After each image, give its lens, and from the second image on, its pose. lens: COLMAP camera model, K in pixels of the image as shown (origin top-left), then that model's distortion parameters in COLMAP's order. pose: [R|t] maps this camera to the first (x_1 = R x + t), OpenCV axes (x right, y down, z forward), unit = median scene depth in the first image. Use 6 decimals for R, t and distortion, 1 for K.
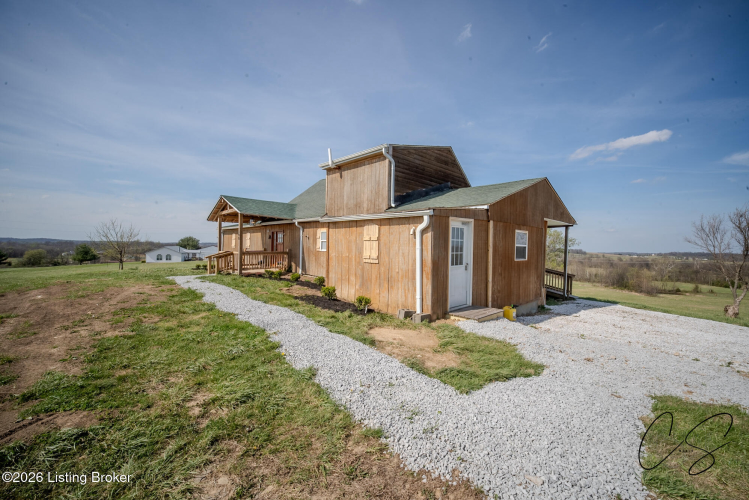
lens RADIAL K [[322.3, 0, 374.0], [0, 322.3, 234.4], [0, 0, 1]] dist [0.001062, -0.000072]
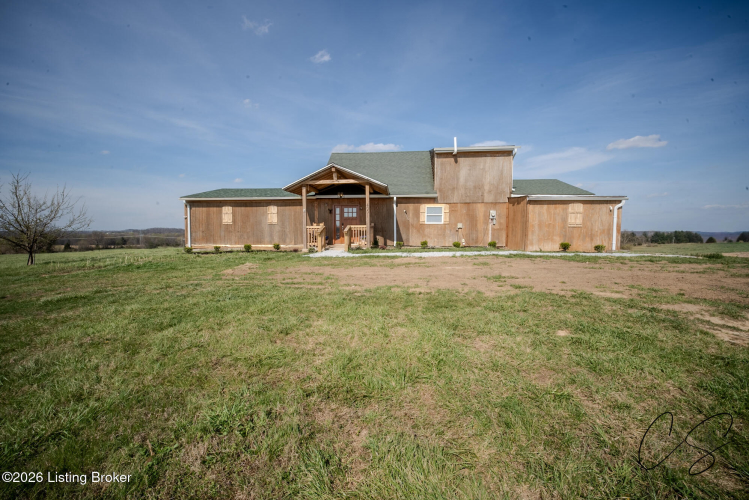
lens RADIAL K [[322.3, 0, 374.0], [0, 322.3, 234.4], [0, 0, 1]] dist [0.001062, -0.000072]
pose [[0.739202, -0.027352, 0.672928, -1.090224], [-0.012632, 0.998436, 0.054459, 0.029533], [-0.673365, -0.048756, 0.737701, 0.284189]]
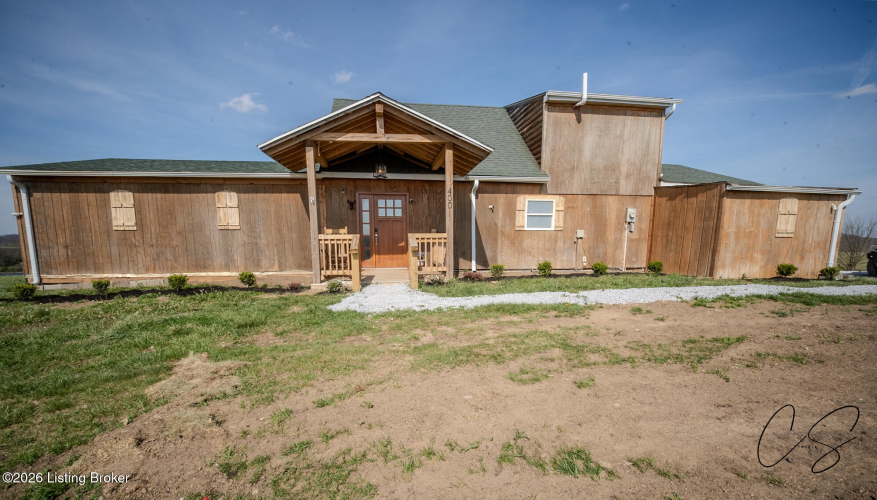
lens RADIAL K [[380.4, 0, 436.8], [0, 380.4, 283.6], [0, 0, 1]] dist [0.001591, -0.014631]
pose [[0.560285, -0.120653, 0.819465, -0.927671], [-0.021577, 0.986873, 0.160053, 0.039544], [-0.828019, -0.107357, 0.550327, 0.725303]]
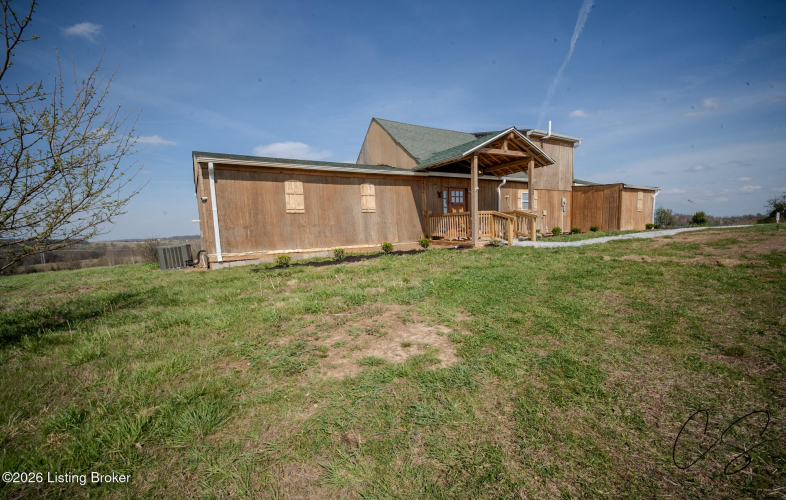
lens RADIAL K [[330.7, 0, 393.0], [0, 330.7, 250.0], [0, 0, 1]] dist [-0.002175, -0.000168]
pose [[0.191864, -0.088223, 0.977448, -1.340288], [0.002619, 0.995994, 0.089383, 0.082045], [-0.981418, -0.014589, 0.191327, 1.225741]]
